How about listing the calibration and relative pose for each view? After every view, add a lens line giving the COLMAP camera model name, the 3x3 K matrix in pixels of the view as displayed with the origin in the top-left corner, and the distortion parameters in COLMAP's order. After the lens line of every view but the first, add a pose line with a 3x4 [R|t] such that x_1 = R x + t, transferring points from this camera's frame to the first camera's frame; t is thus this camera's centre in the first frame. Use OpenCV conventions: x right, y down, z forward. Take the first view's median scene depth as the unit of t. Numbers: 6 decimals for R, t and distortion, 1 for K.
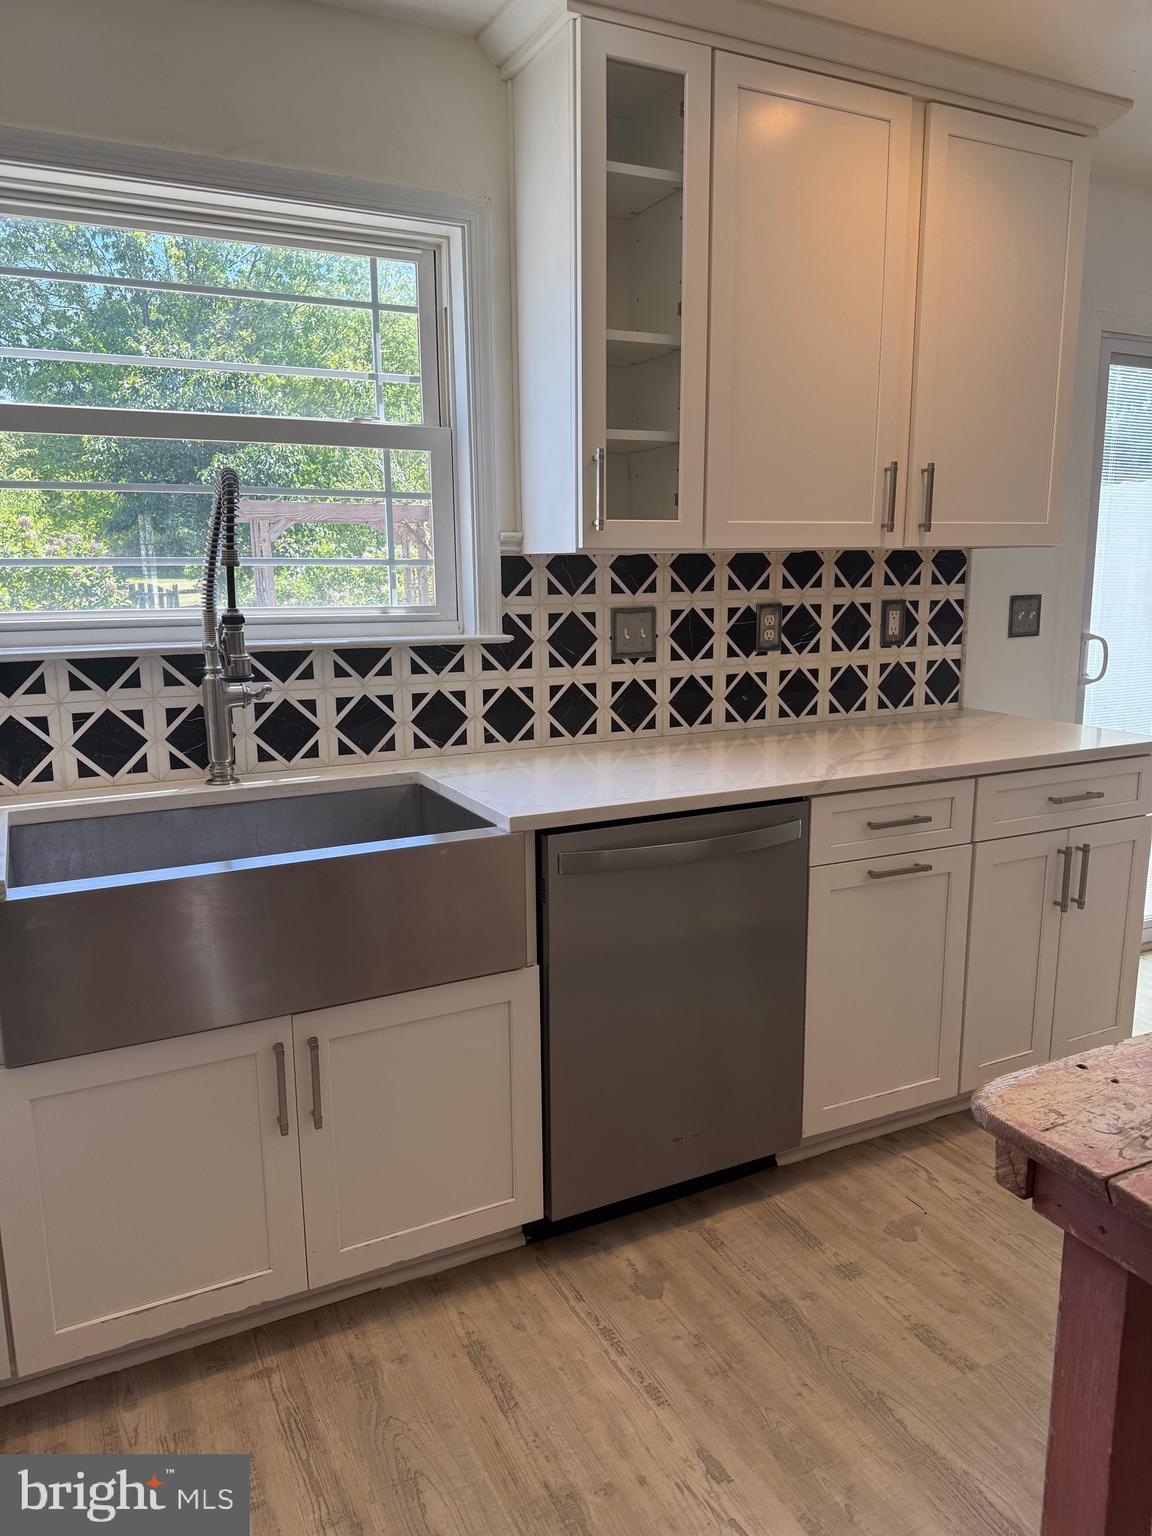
lens RADIAL K [[1080.4, 0, 569.9], [0, 1080.4, 774.0], [0, 0, 1]] dist [0.095272, -0.102787]
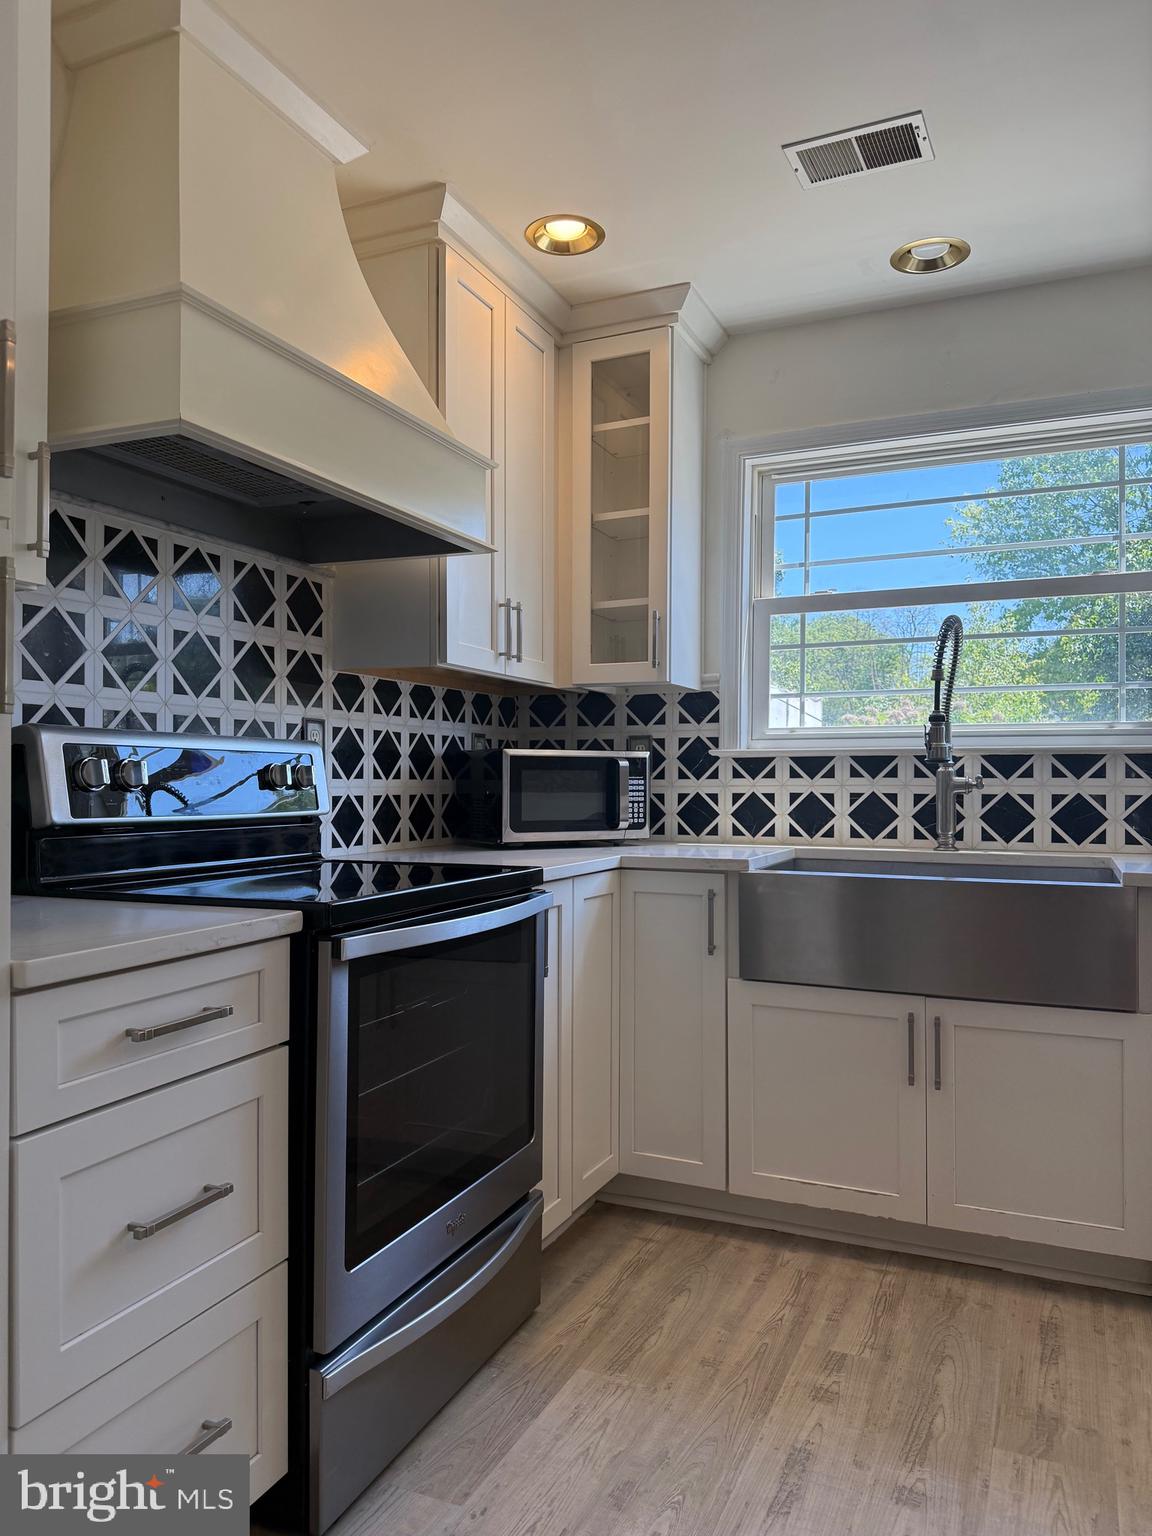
lens RADIAL K [[1080.4, 0, 566.4], [0, 1080.4, 775.1], [0, 0, 1]] dist [0.095272, -0.102787]
pose [[0.631602, 0.006276, -0.775268, 0.377270], [-0.155563, 0.980657, -0.118796, 0.133892], [0.759526, 0.195634, 0.620361, -0.165275]]
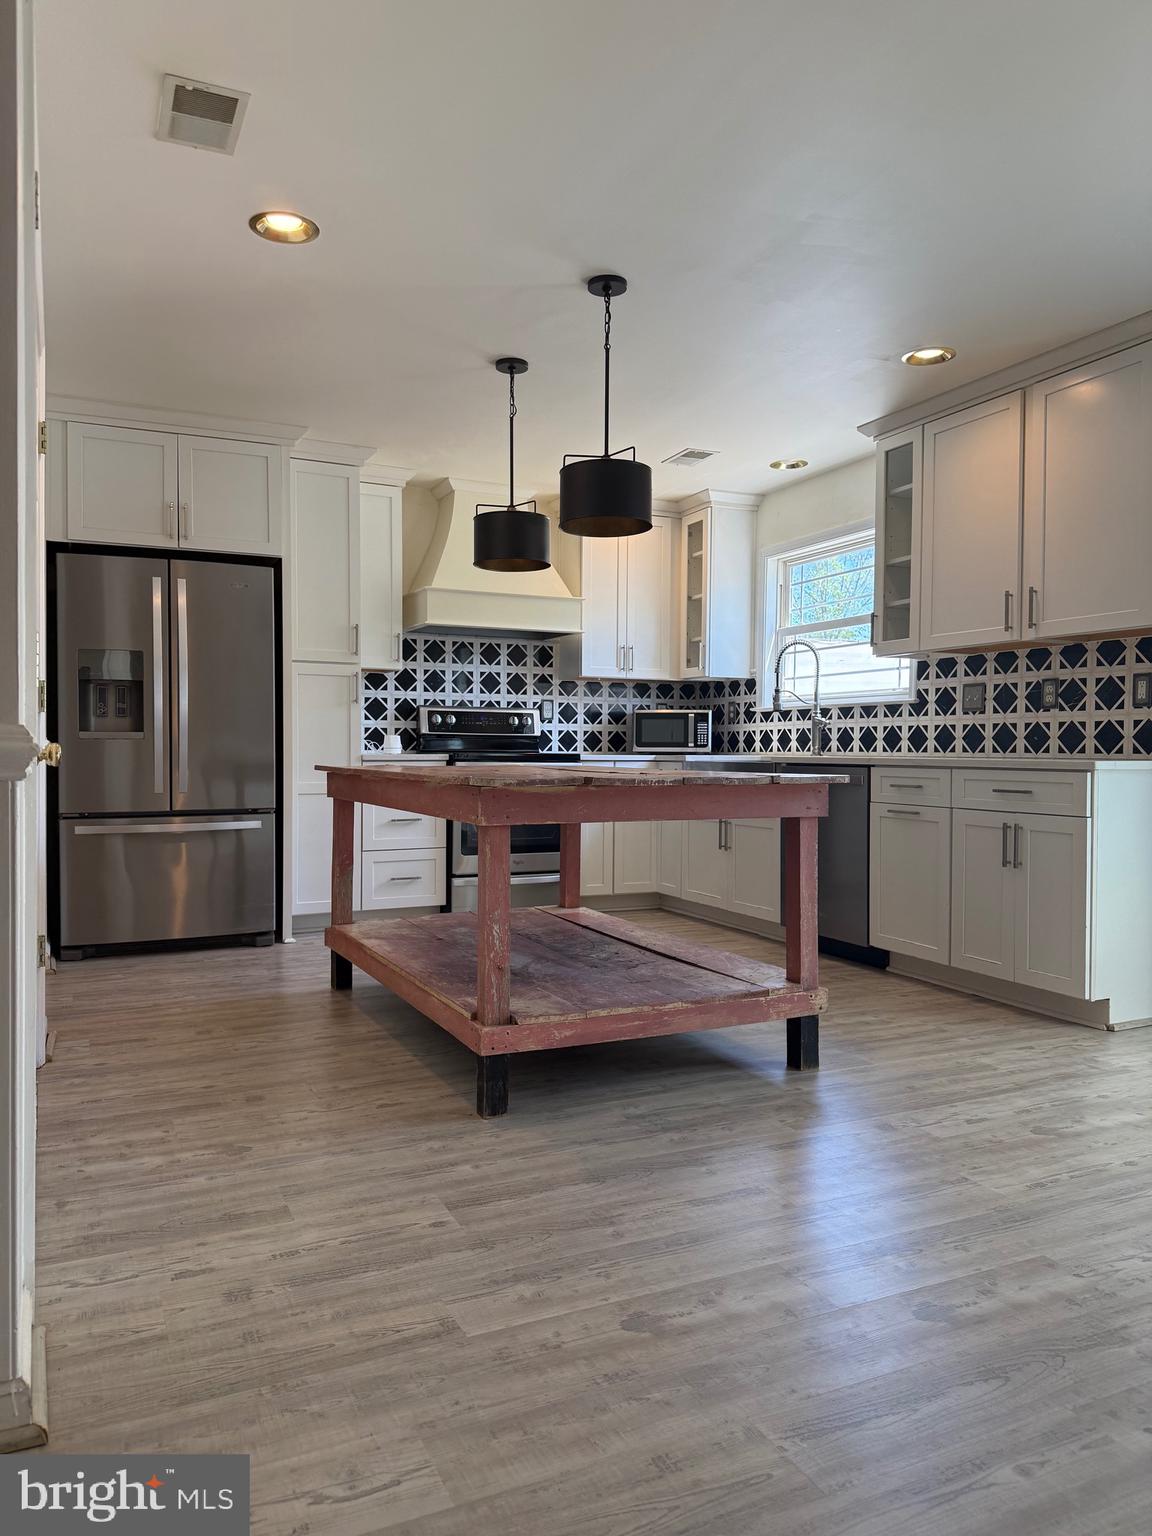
lens RADIAL K [[1080.4, 0, 559.2], [0, 1080.4, 751.3], [0, 0, 1]] dist [0.095272, -0.102787]
pose [[-0.030748, 0.010334, -0.999474, 2.093787], [-0.194461, 0.980778, 0.016123, 0.068508], [0.980428, 0.194854, -0.028147, 0.427270]]
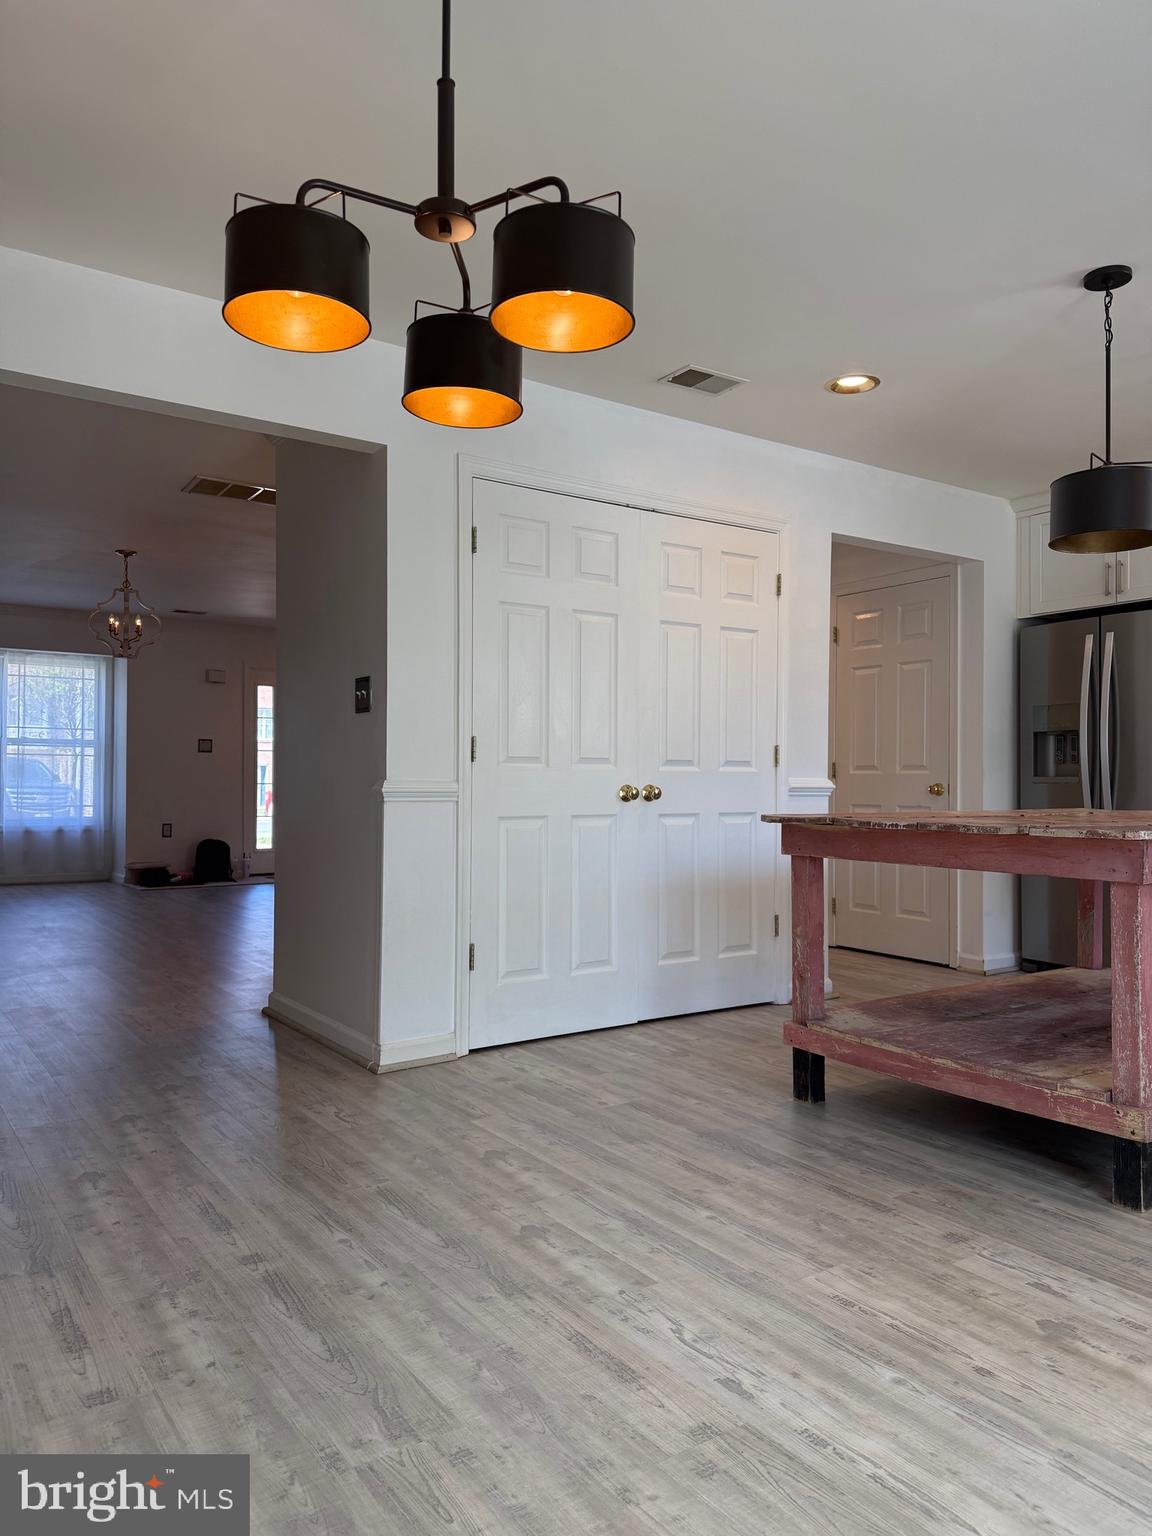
lens RADIAL K [[1080.4, 0, 590.9], [0, 1080.4, 762.0], [0, 0, 1]] dist [0.095272, -0.102787]
pose [[-0.989614, 0.000746, -0.143745, 1.442256], [-0.024232, 0.984811, 0.171933, -0.162006], [0.141690, 0.173631, -0.974565, 1.579528]]
